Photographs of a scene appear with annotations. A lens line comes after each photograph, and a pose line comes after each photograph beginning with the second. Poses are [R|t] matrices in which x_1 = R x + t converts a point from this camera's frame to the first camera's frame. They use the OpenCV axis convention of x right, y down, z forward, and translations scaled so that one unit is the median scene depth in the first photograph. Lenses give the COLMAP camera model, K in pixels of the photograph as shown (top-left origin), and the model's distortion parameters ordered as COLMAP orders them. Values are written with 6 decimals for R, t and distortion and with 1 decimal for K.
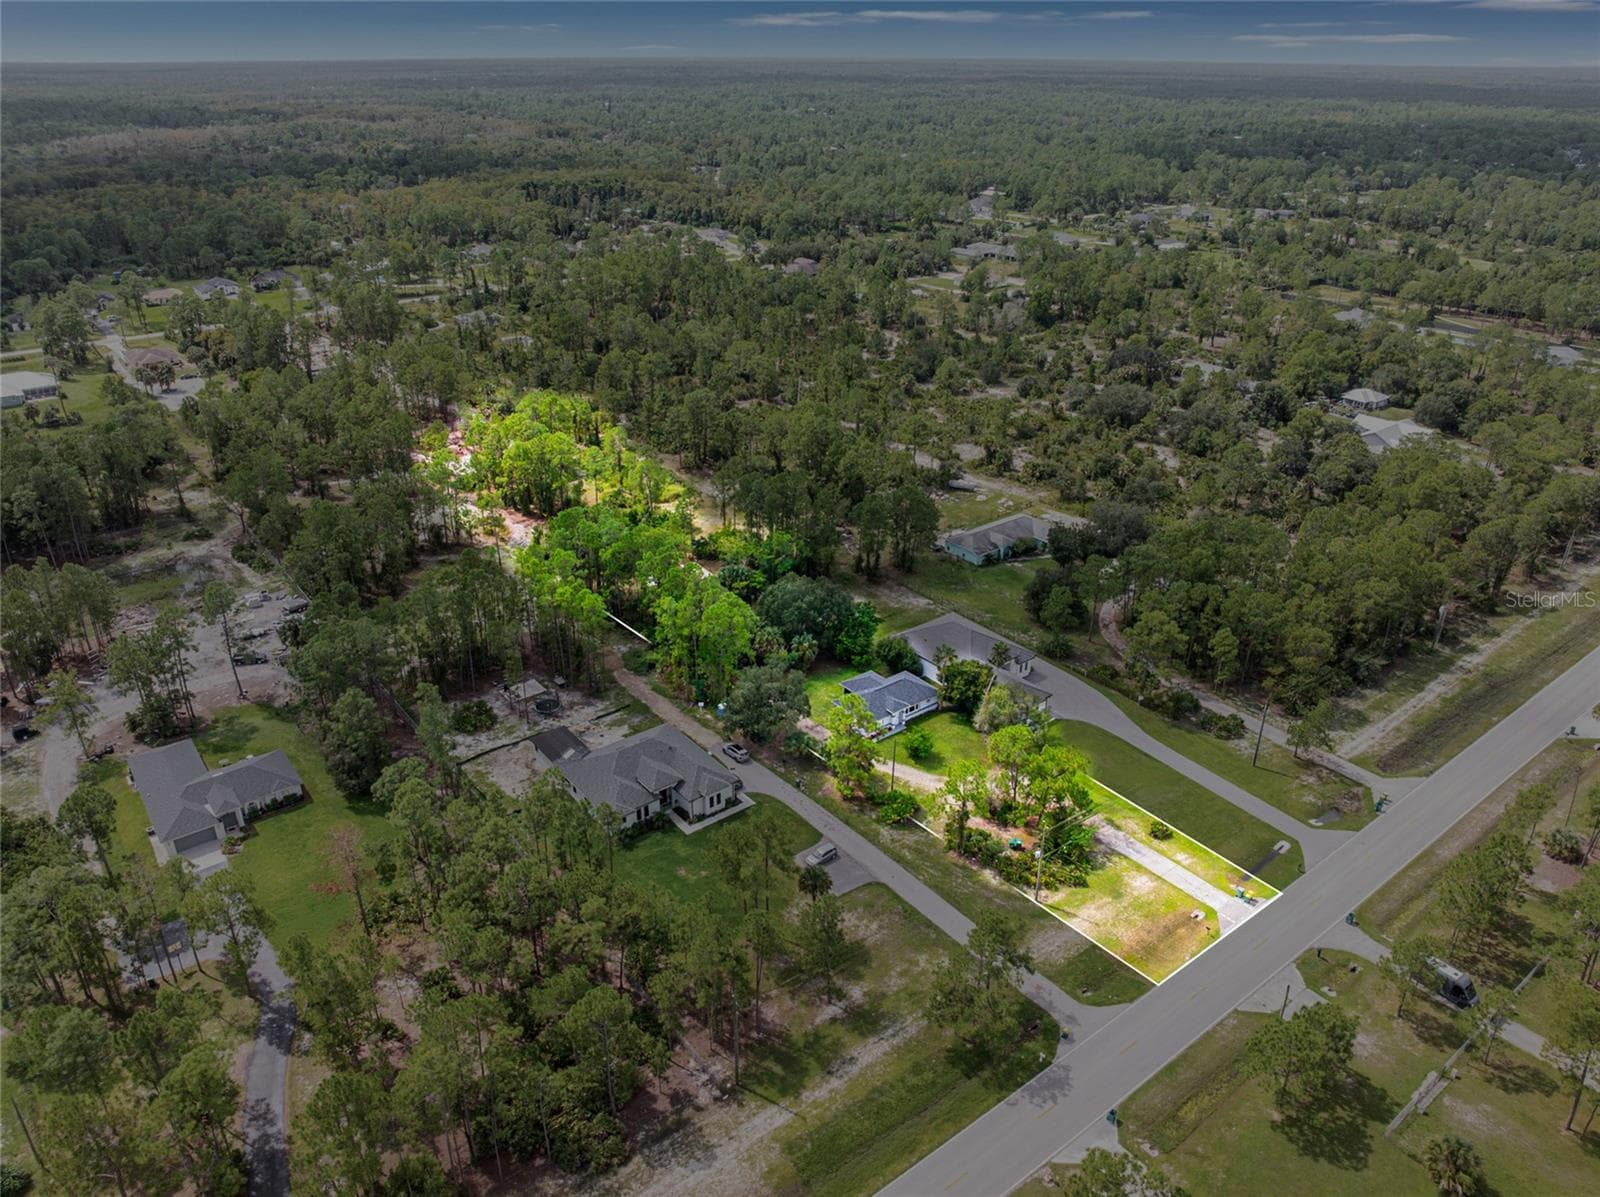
lens RADIAL K [[1125.2, 0, 800.0], [0, 1125.2, 598.5], [0, 0, 1]] dist [-0.035550, -0.008211]
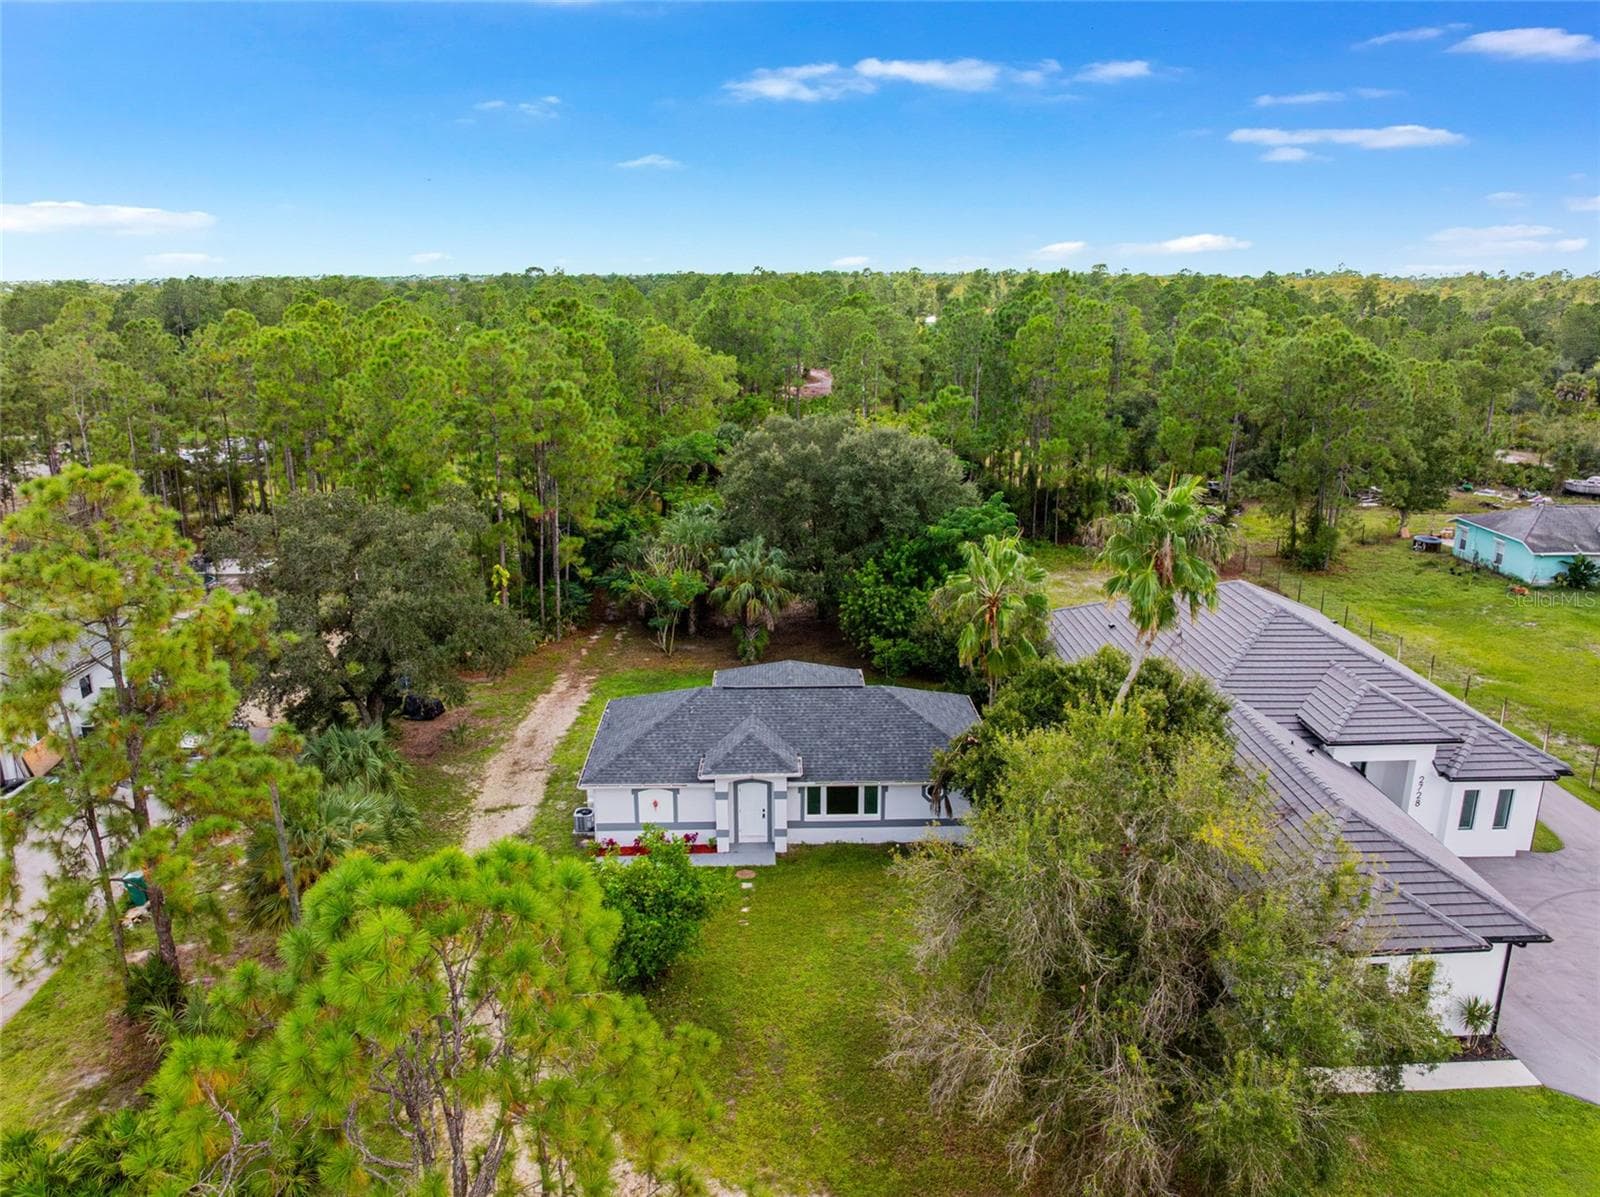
lens RADIAL K [[1125.2, 0, 800.0], [0, 1125.2, 598.5], [0, 0, 1]] dist [-0.035550, -0.008211]
pose [[0.806093, 0.159911, -0.569774, 0.225192], [-0.257799, 0.961530, -0.094864, 0.083217], [0.532685, 0.223357, 0.816308, 0.806539]]
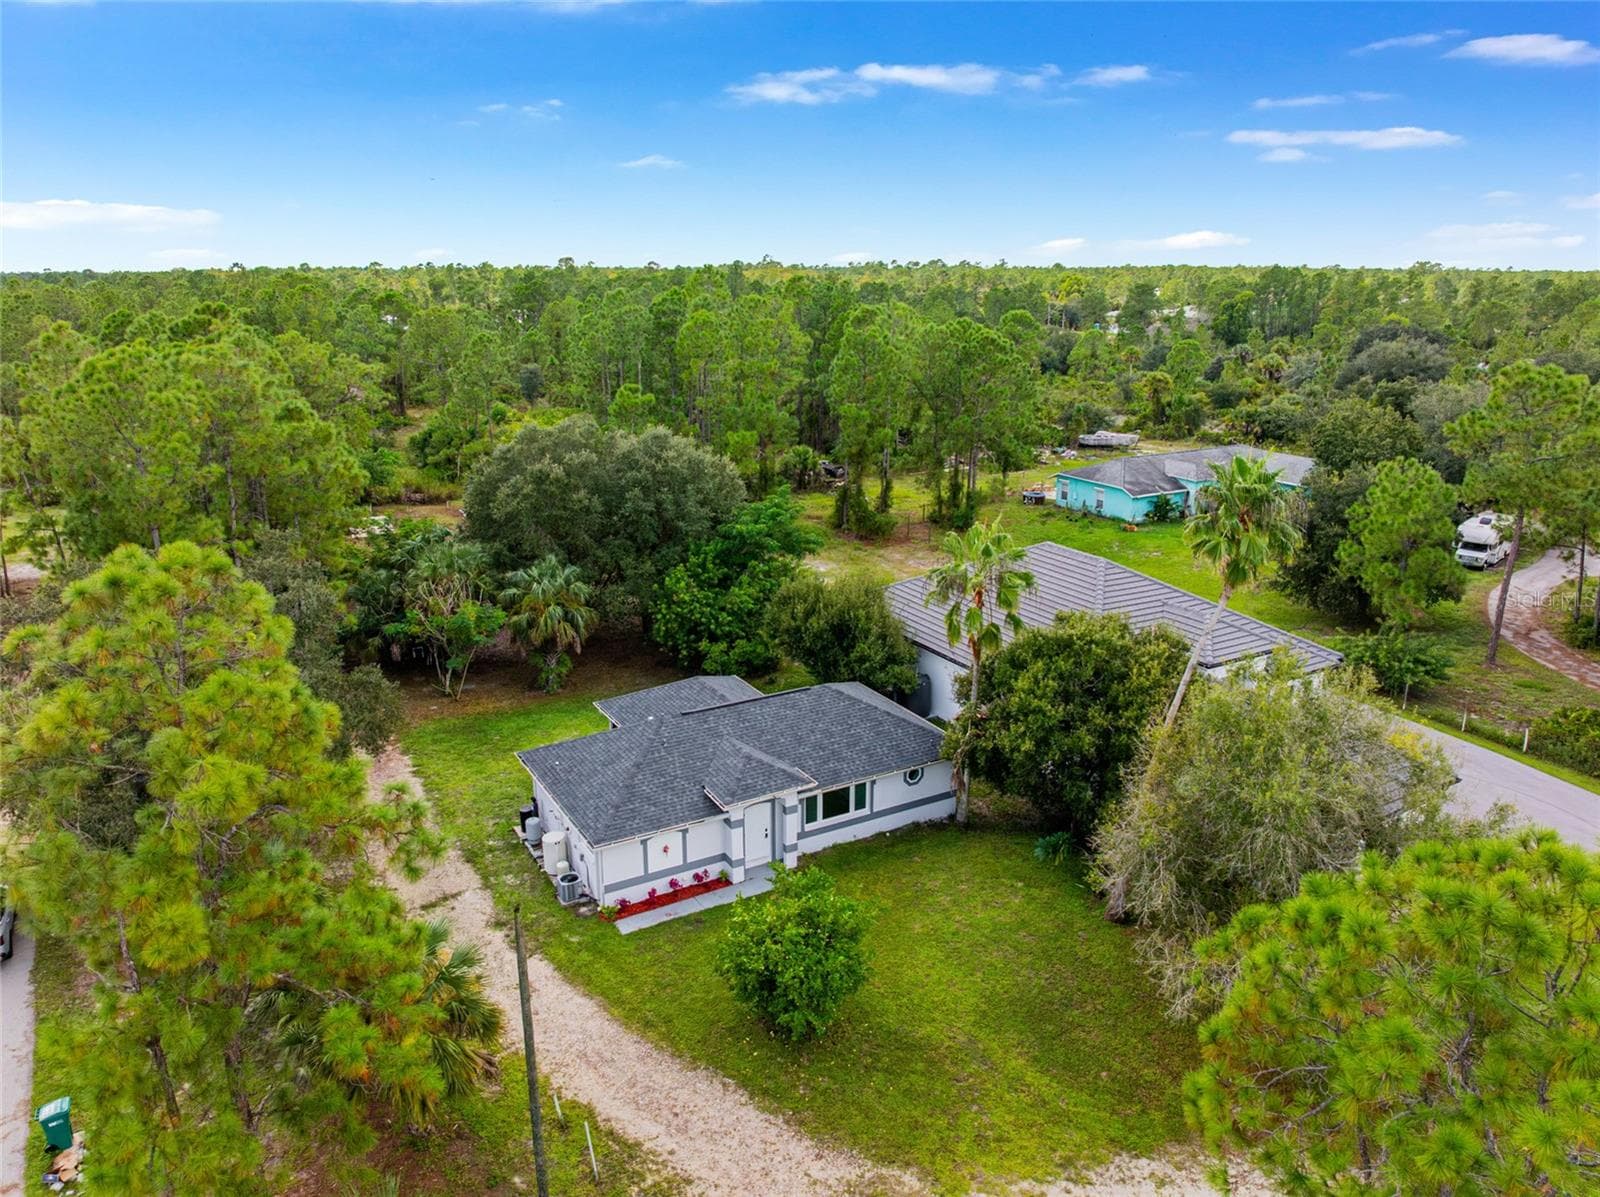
lens RADIAL K [[1125.2, 0, 800.0], [0, 1125.2, 598.5], [0, 0, 1]] dist [-0.035550, -0.008211]
pose [[0.989571, 0.037030, -0.139207, 0.125941], [-0.060154, 0.984327, -0.165776, 0.097026], [0.130887, 0.172421, 0.976289, 0.774674]]
